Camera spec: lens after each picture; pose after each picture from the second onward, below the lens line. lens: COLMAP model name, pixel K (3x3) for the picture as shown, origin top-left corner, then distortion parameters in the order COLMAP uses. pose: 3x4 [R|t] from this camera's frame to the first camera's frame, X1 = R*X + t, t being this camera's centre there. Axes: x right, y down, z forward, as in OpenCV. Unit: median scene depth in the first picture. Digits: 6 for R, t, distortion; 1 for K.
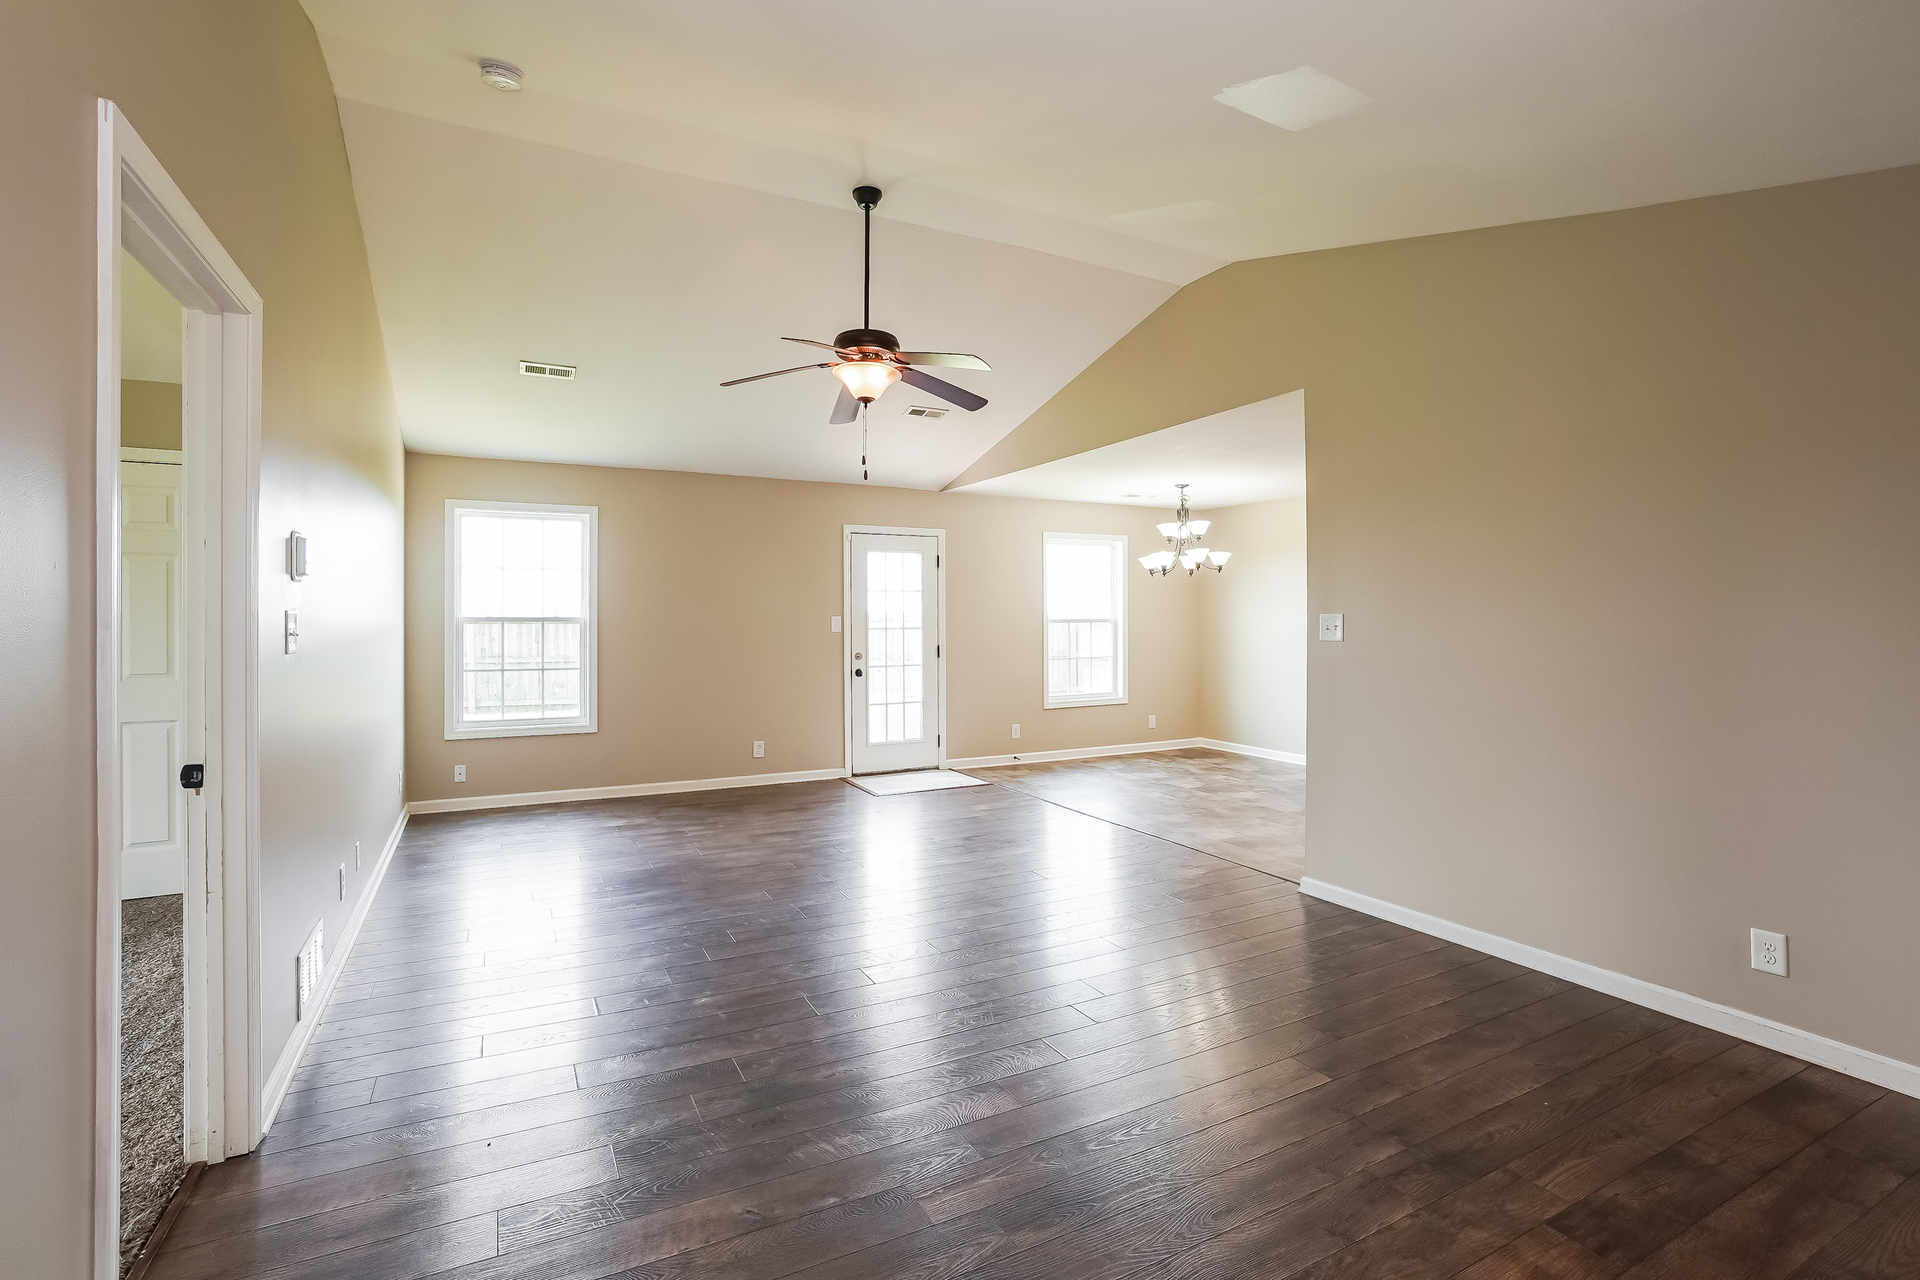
lens RADIAL K [[873.1, 0, 969.2], [0, 873.1, 628.7], [0, 0, 1]] dist [-0.022948, 0.003678]
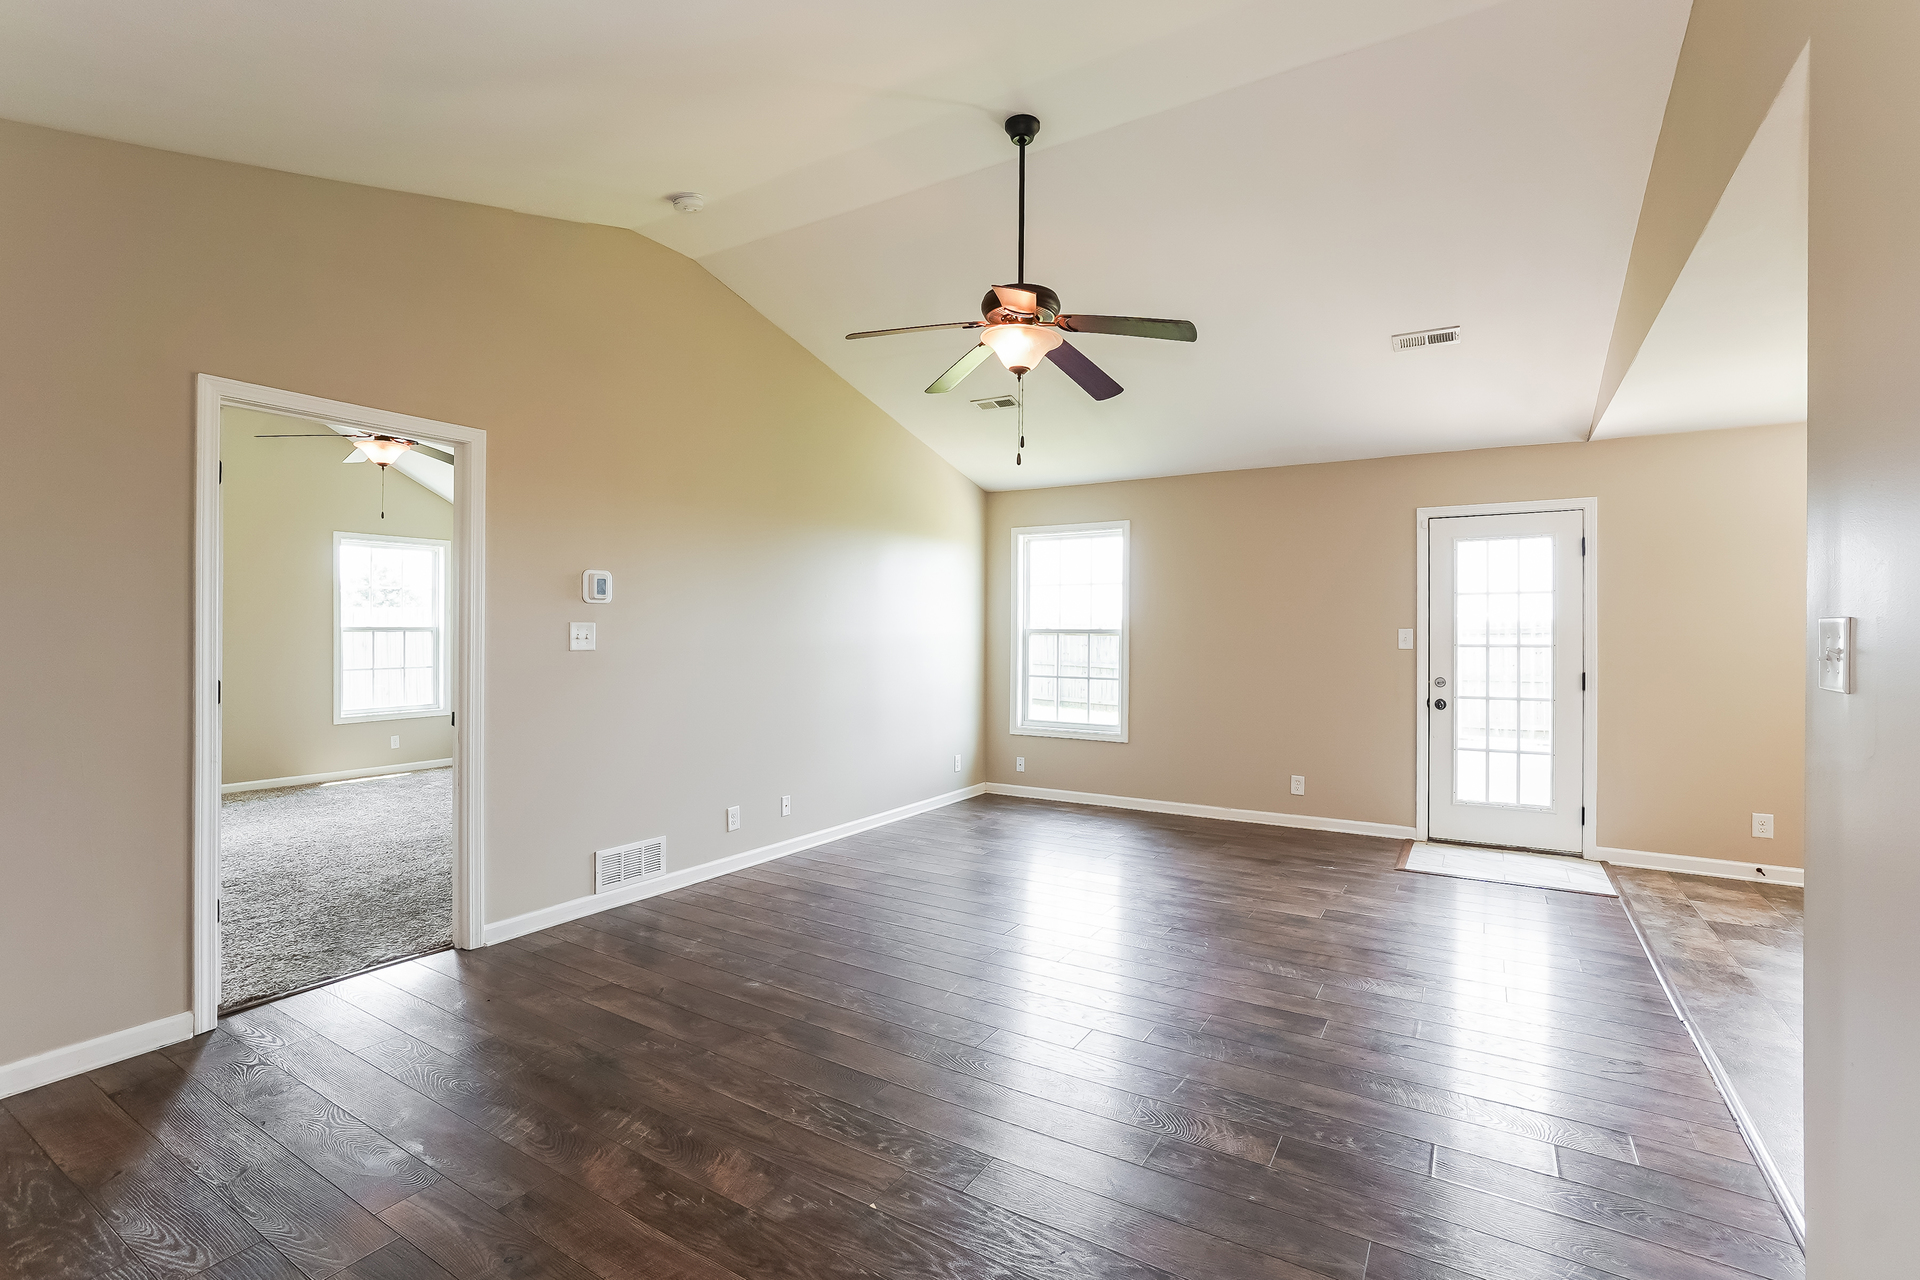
lens RADIAL K [[873.1, 0, 953.5], [0, 873.1, 633.7], [0, 0, 1]] dist [-0.022948, 0.003678]
pose [[0.523105, 0.005168, -0.852253, 0.290095], [-0.012997, 0.999914, -0.001913, -0.003029], [0.852169, 0.012078, 0.523127, 0.259099]]
